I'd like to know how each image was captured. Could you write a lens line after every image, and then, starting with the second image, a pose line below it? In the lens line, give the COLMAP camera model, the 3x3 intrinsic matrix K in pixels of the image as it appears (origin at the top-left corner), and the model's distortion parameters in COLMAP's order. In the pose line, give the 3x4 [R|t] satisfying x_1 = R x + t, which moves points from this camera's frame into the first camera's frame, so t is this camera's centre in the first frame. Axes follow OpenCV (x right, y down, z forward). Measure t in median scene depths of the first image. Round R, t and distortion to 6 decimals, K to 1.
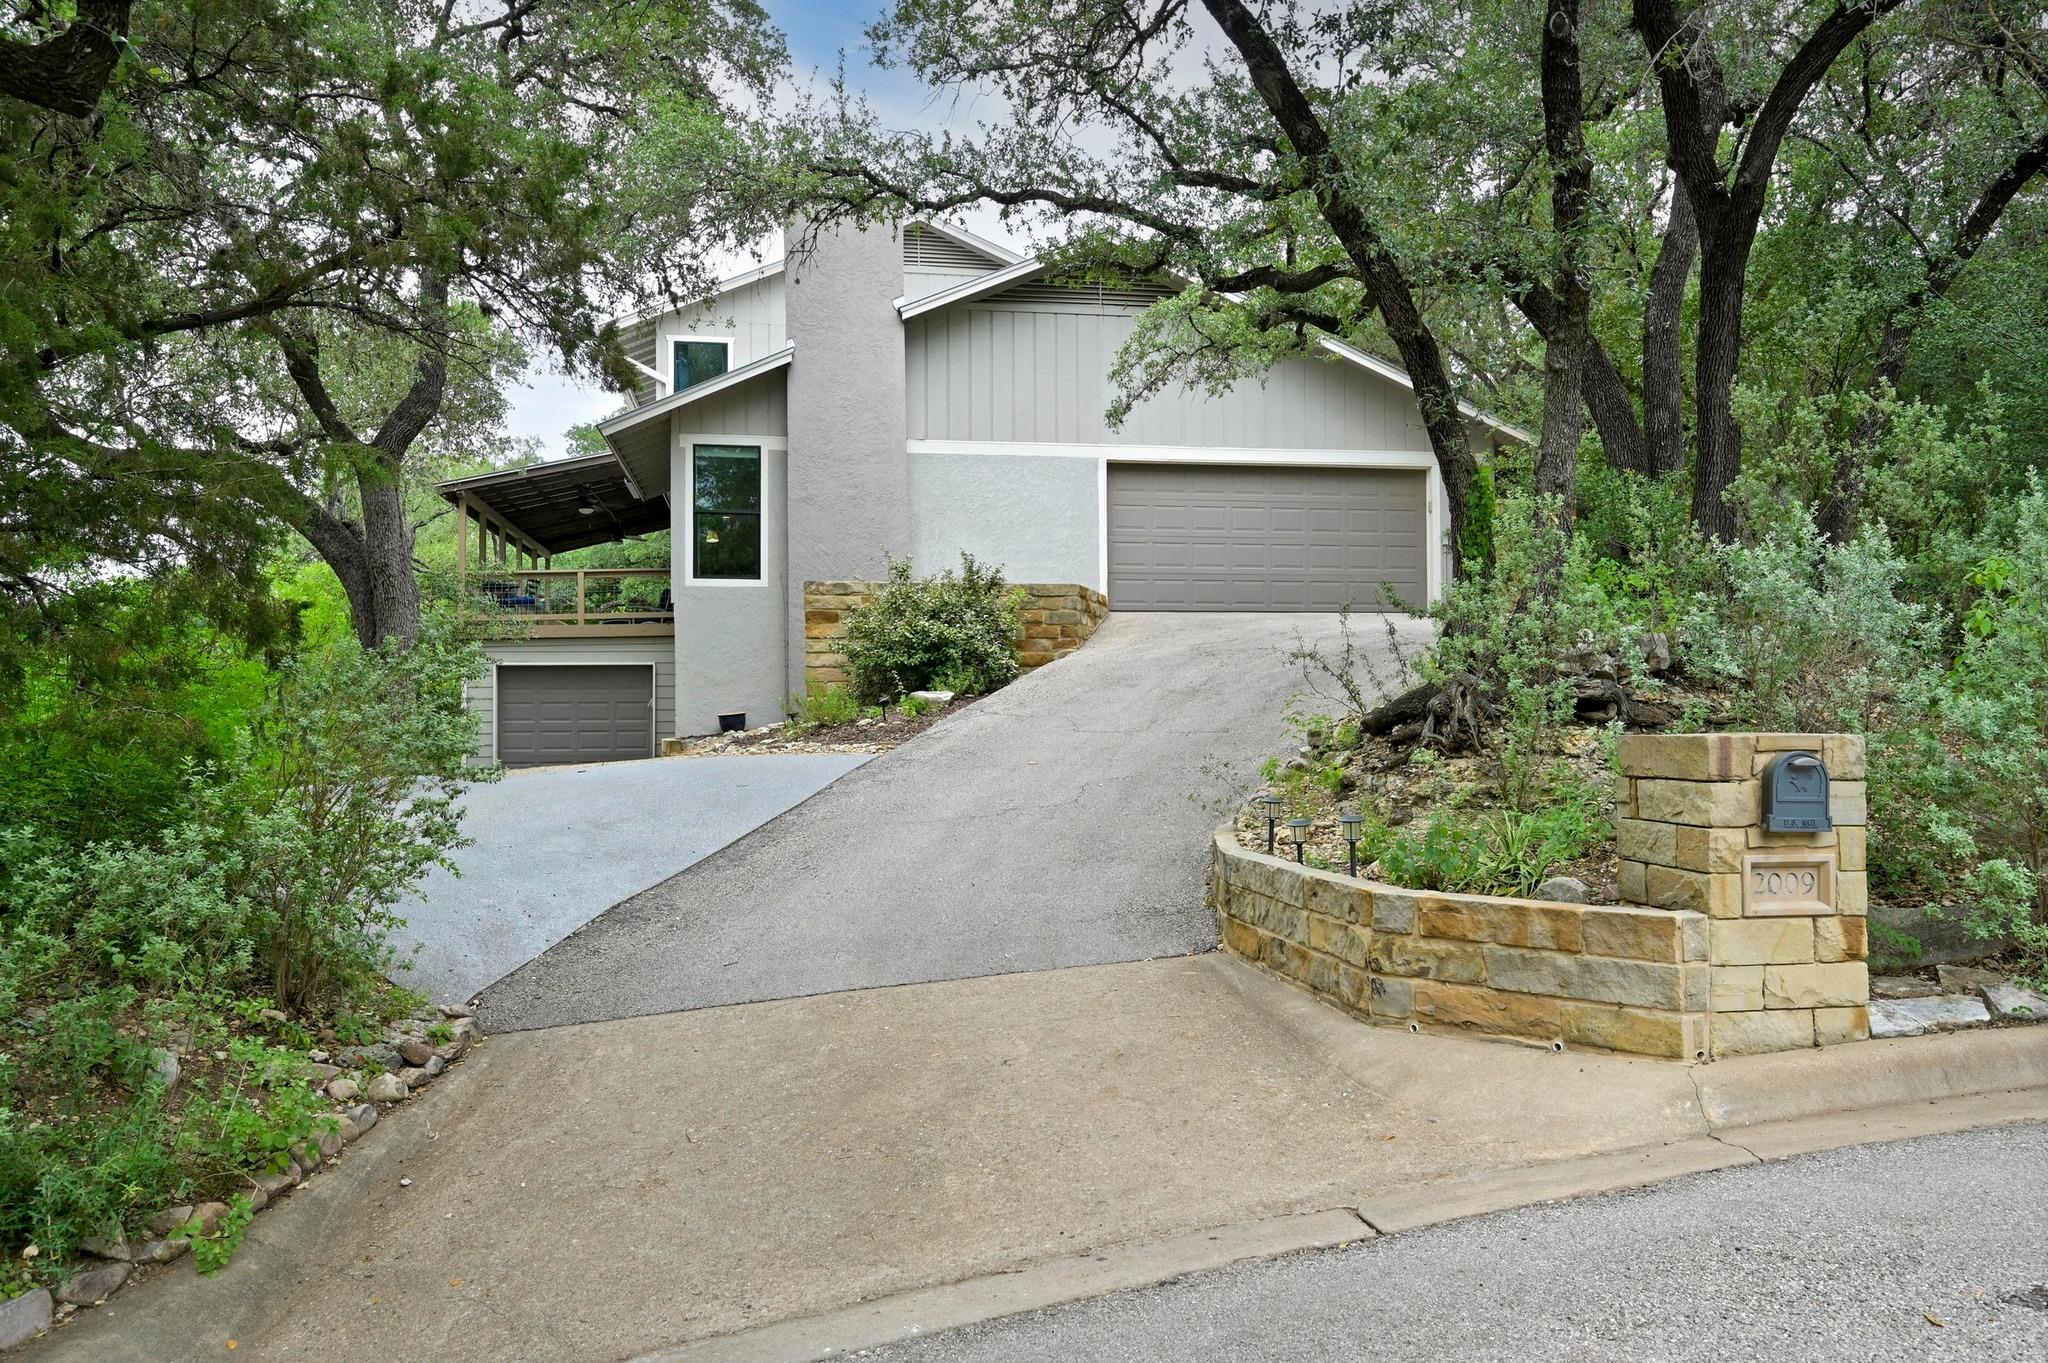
lens RADIAL K [[1415.7, 0, 1024.1], [0, 1415.7, 679.5], [0, 0, 1]] dist [0.001863, -0.000271]
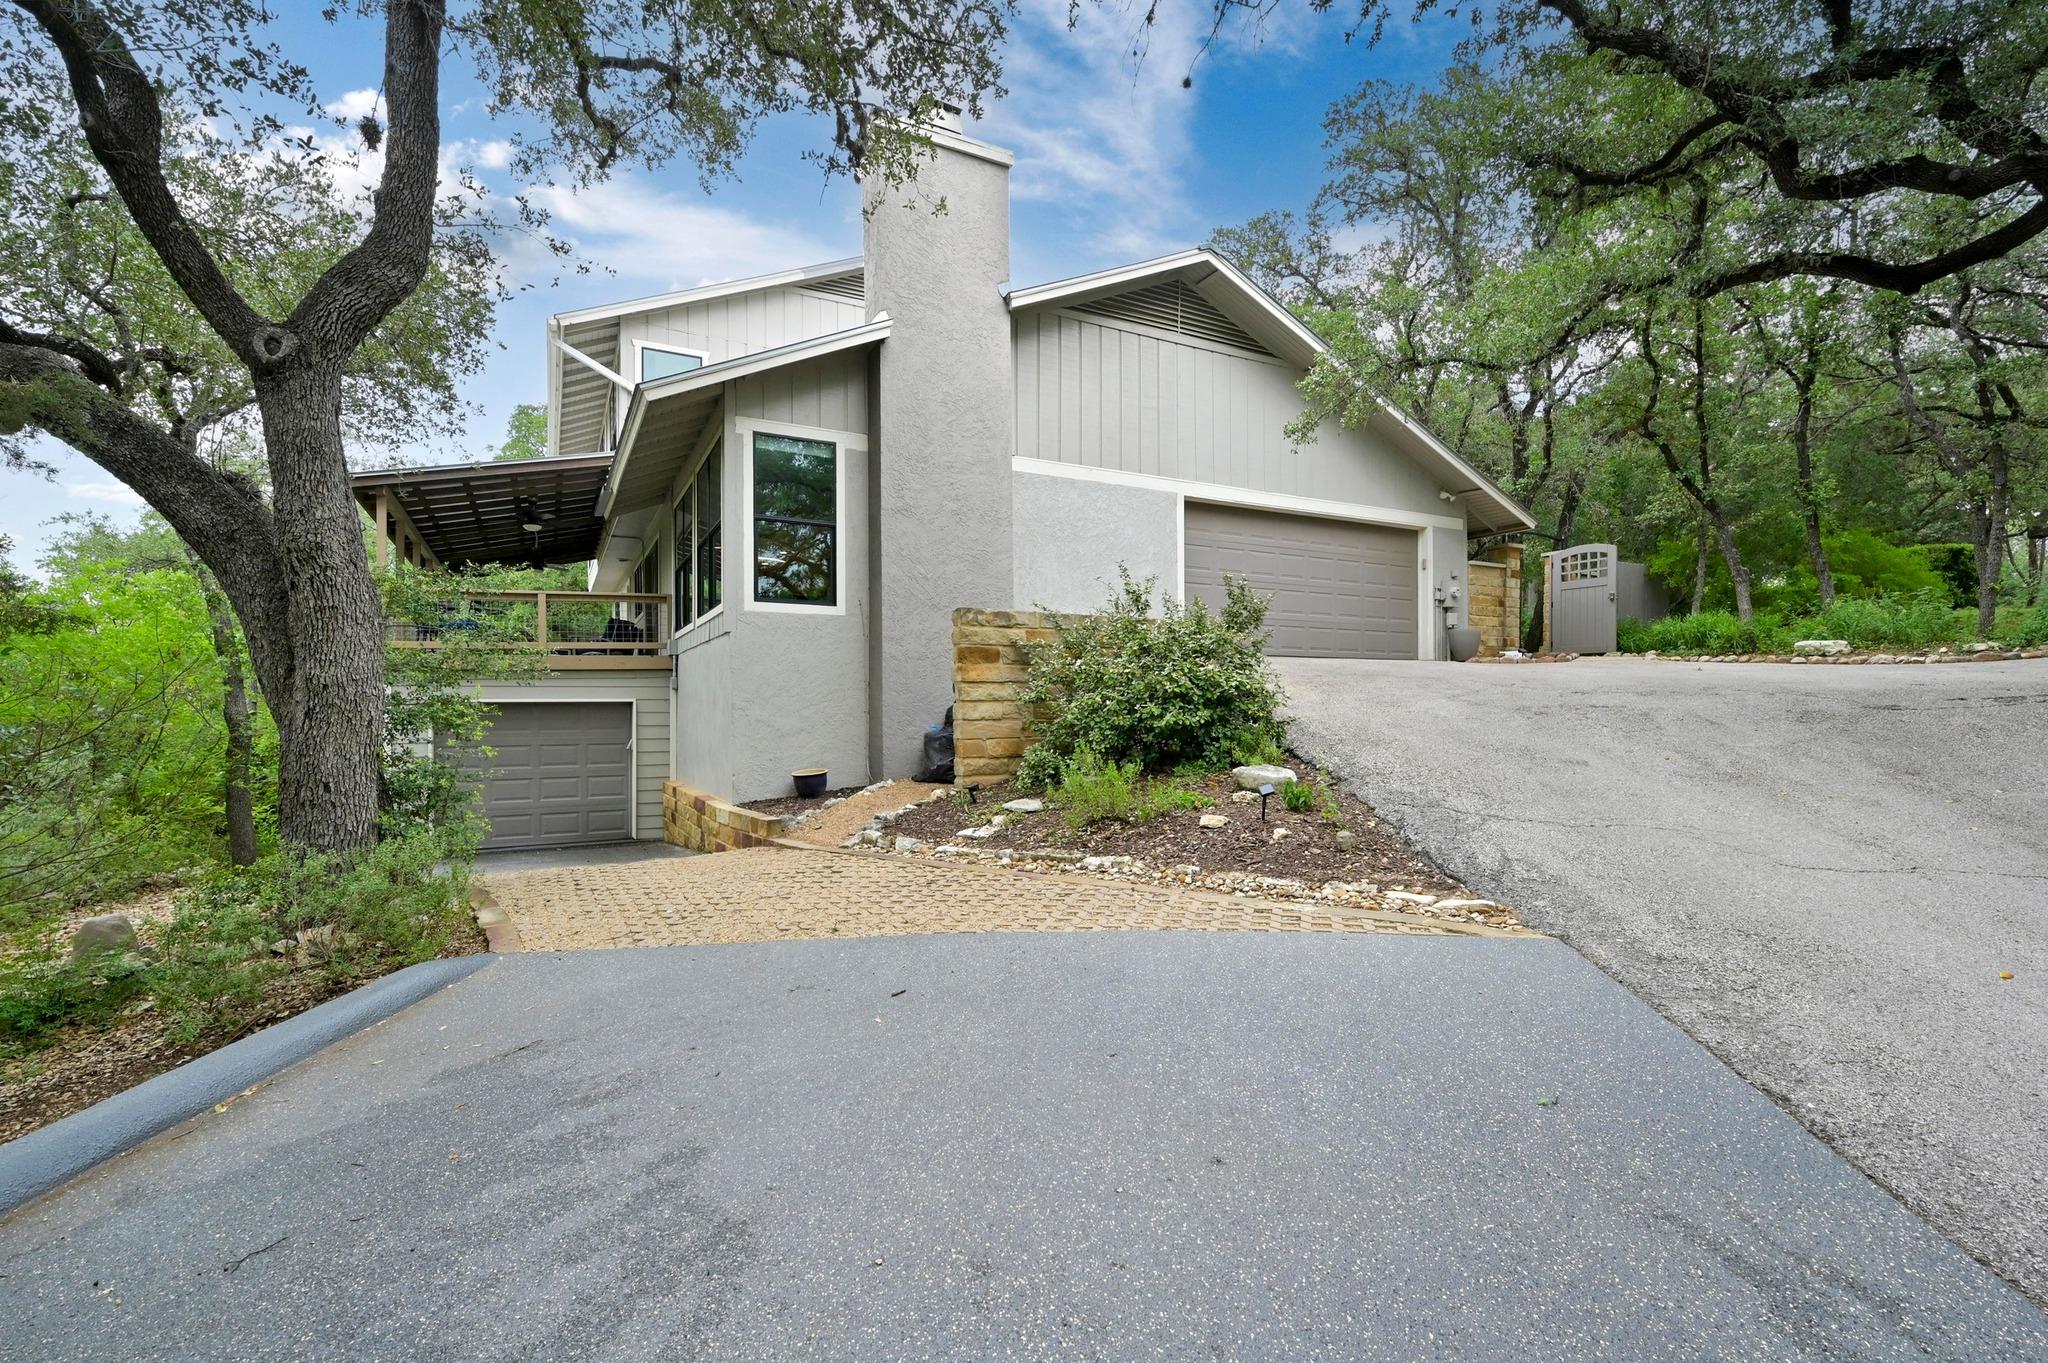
lens RADIAL K [[887.0, 0, 1018.8], [0, 887.0, 710.0], [0, 0, 1]] dist [0.000329, 0.000128]
pose [[0.951702, 0.000729, 0.307022, -0.243977], [-0.006152, 0.999842, 0.016697, -0.020221], [-0.306962, -0.017780, 0.951556, 0.480958]]
